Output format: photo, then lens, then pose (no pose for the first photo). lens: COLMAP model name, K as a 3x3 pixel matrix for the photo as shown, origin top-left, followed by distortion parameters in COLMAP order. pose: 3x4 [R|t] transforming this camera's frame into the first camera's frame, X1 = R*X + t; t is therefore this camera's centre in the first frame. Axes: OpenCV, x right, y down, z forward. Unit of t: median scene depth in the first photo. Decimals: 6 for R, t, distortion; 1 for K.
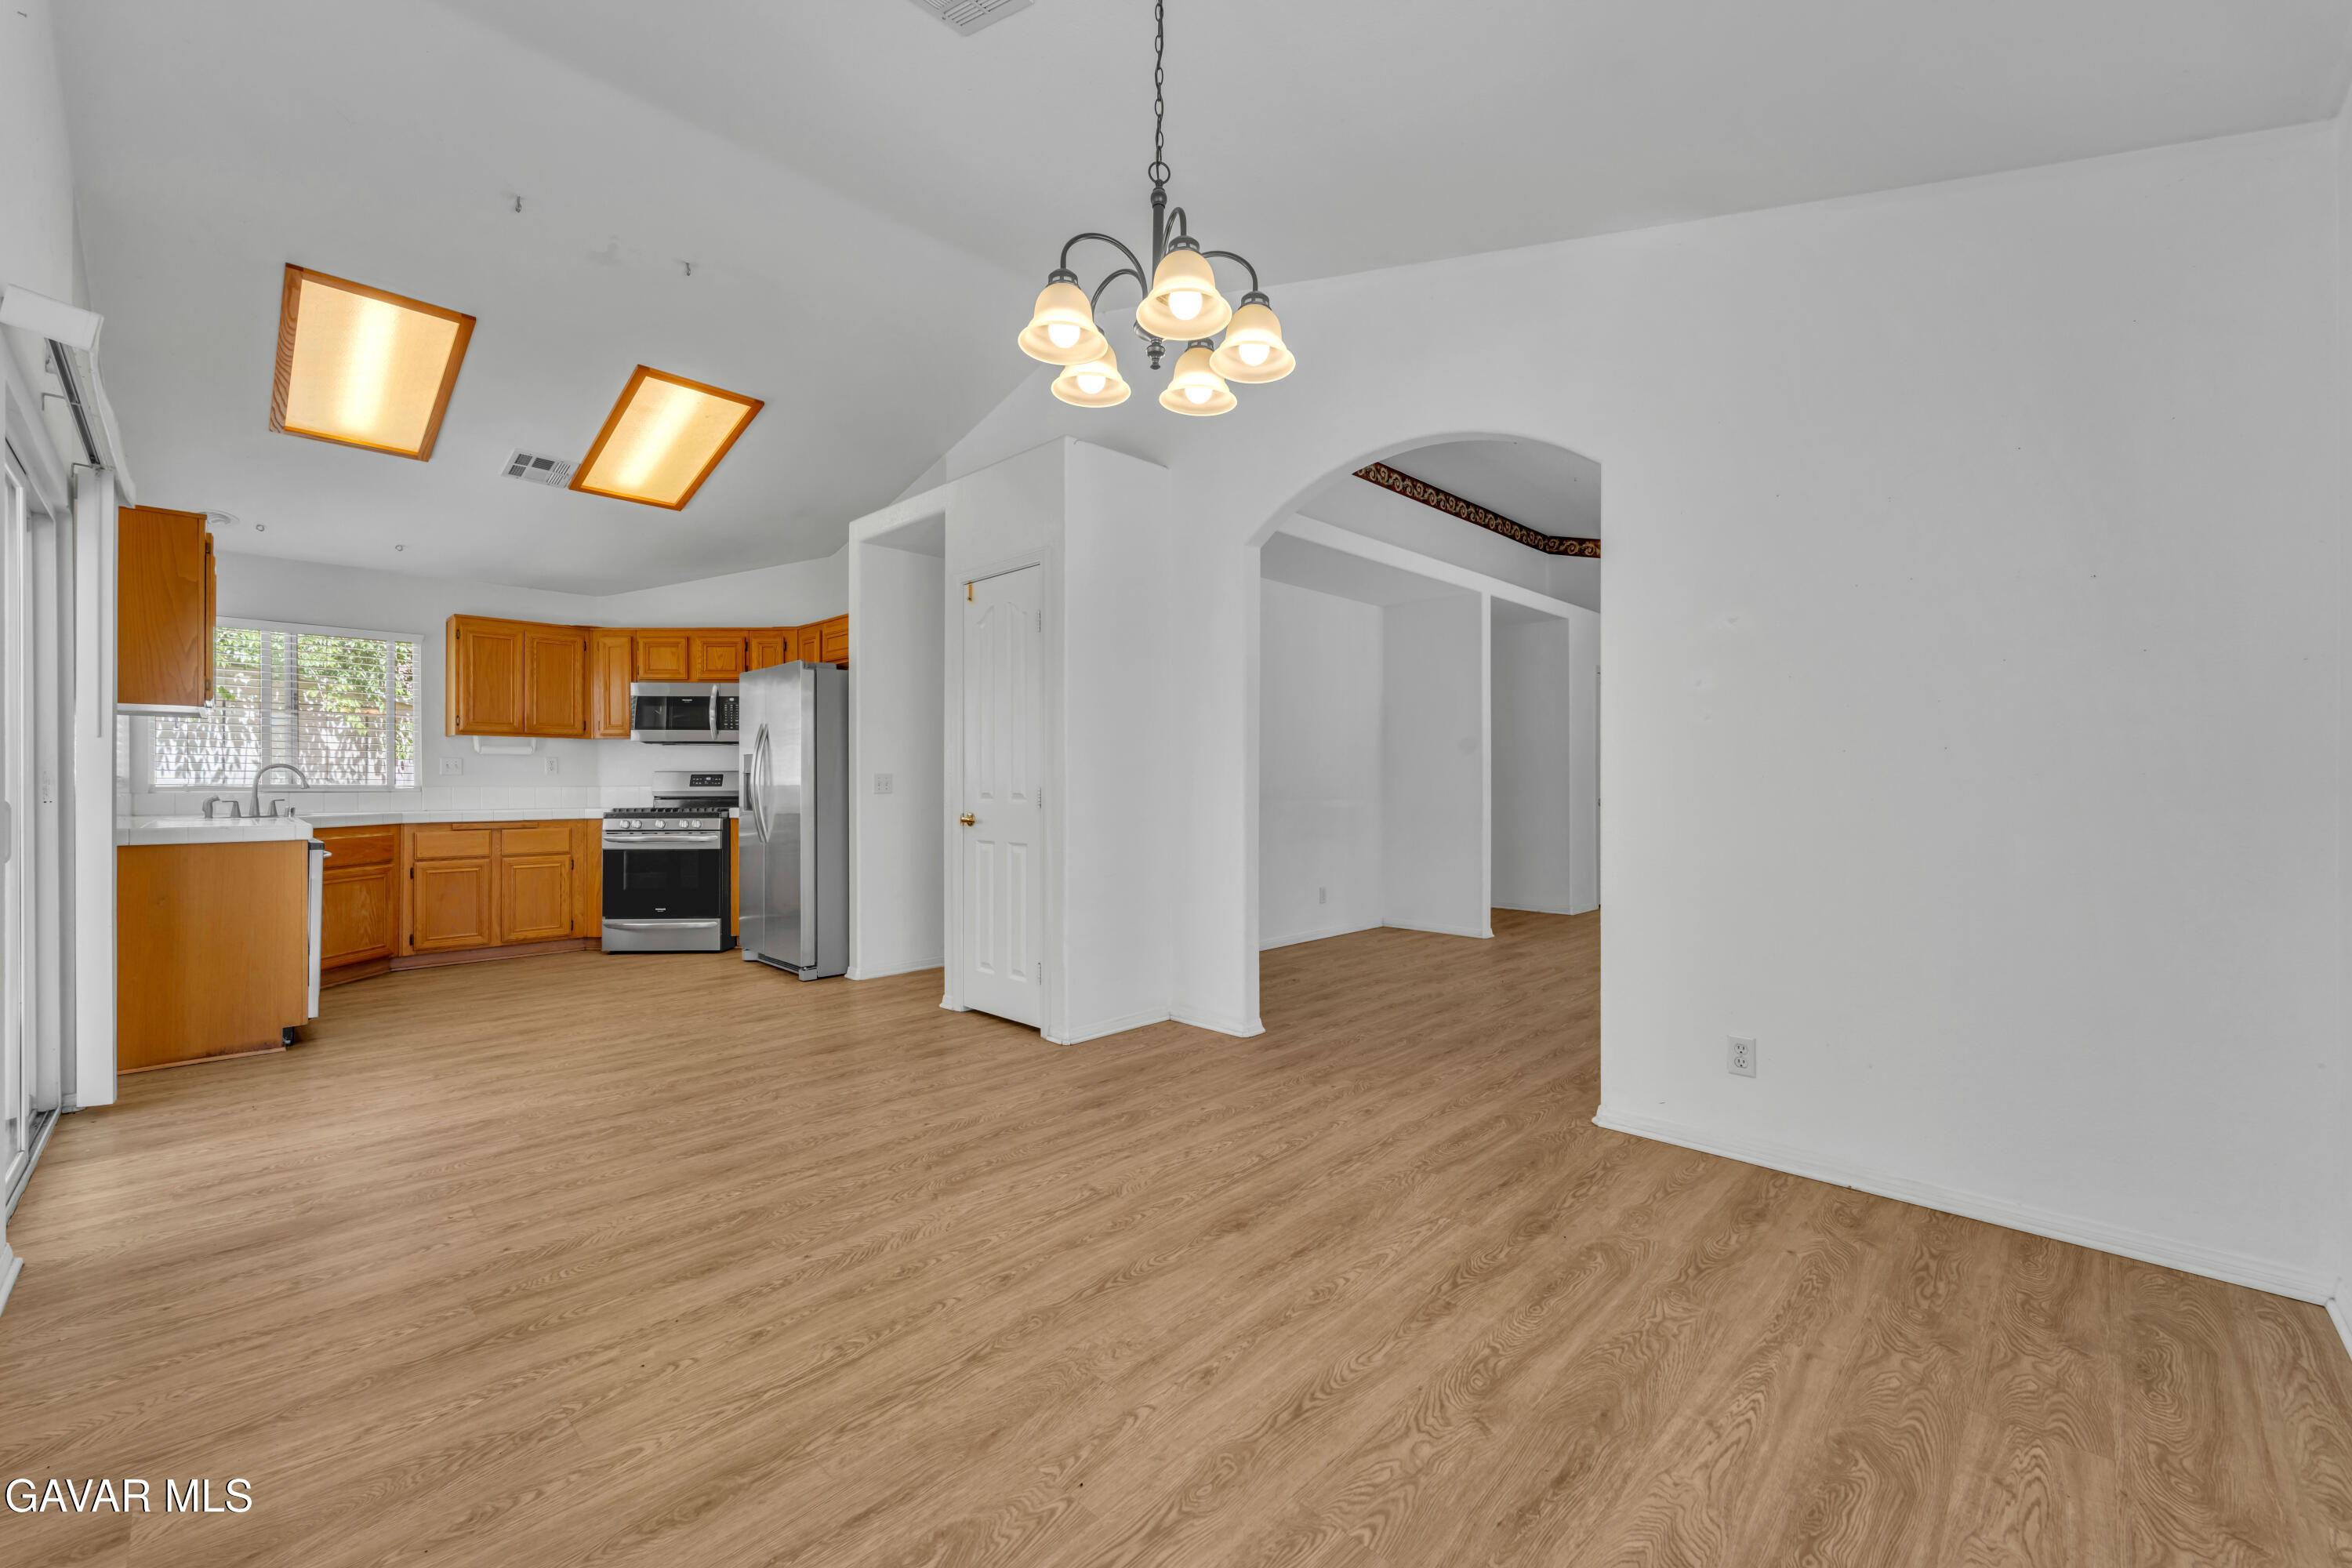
lens RADIAL K [[931.4, 0, 1176.0], [0, 931.4, 784.0], [0, 0, 1]] dist [0.001579, -0.000754]
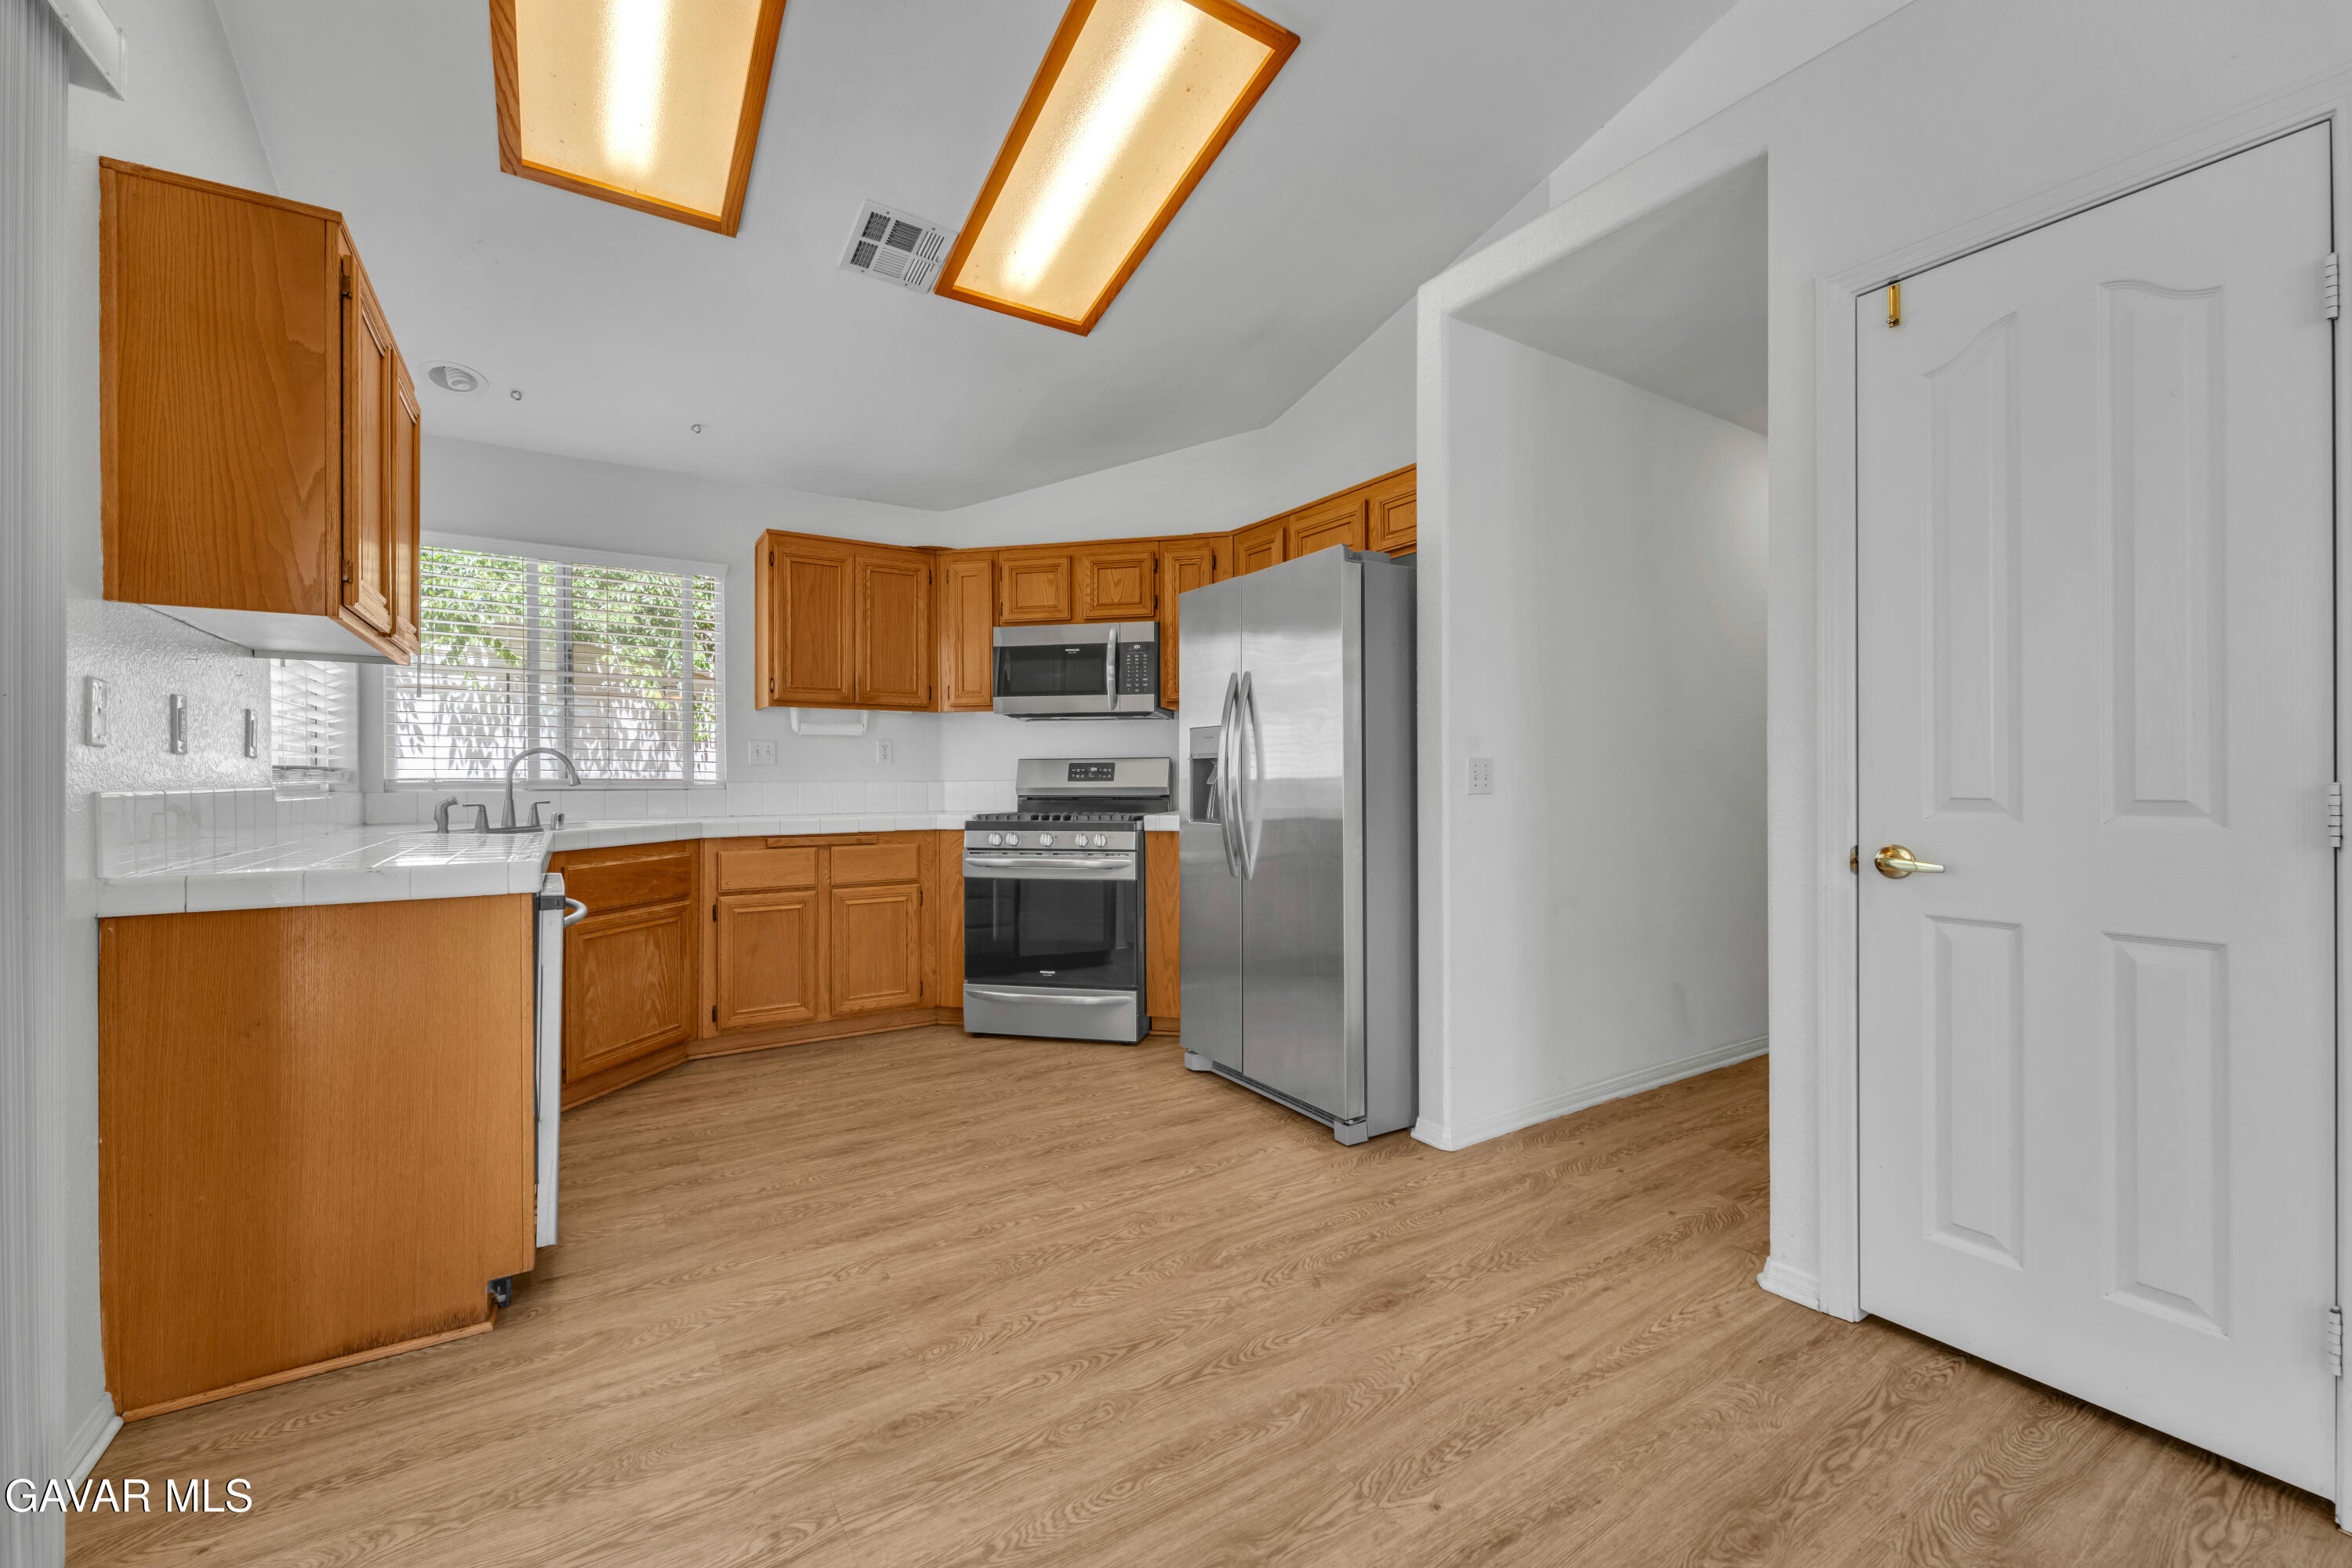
lens RADIAL K [[947.3, 0, 1176.0], [0, 947.3, 784.0], [0, 0, 1]] dist [0.003448, 0.000232]
pose [[0.973267, 0.000680, -0.229675, -0.352883], [0.000778, 0.999980, 0.006256, 0.000488], [0.229675, -0.006268, 0.973247, 0.428255]]
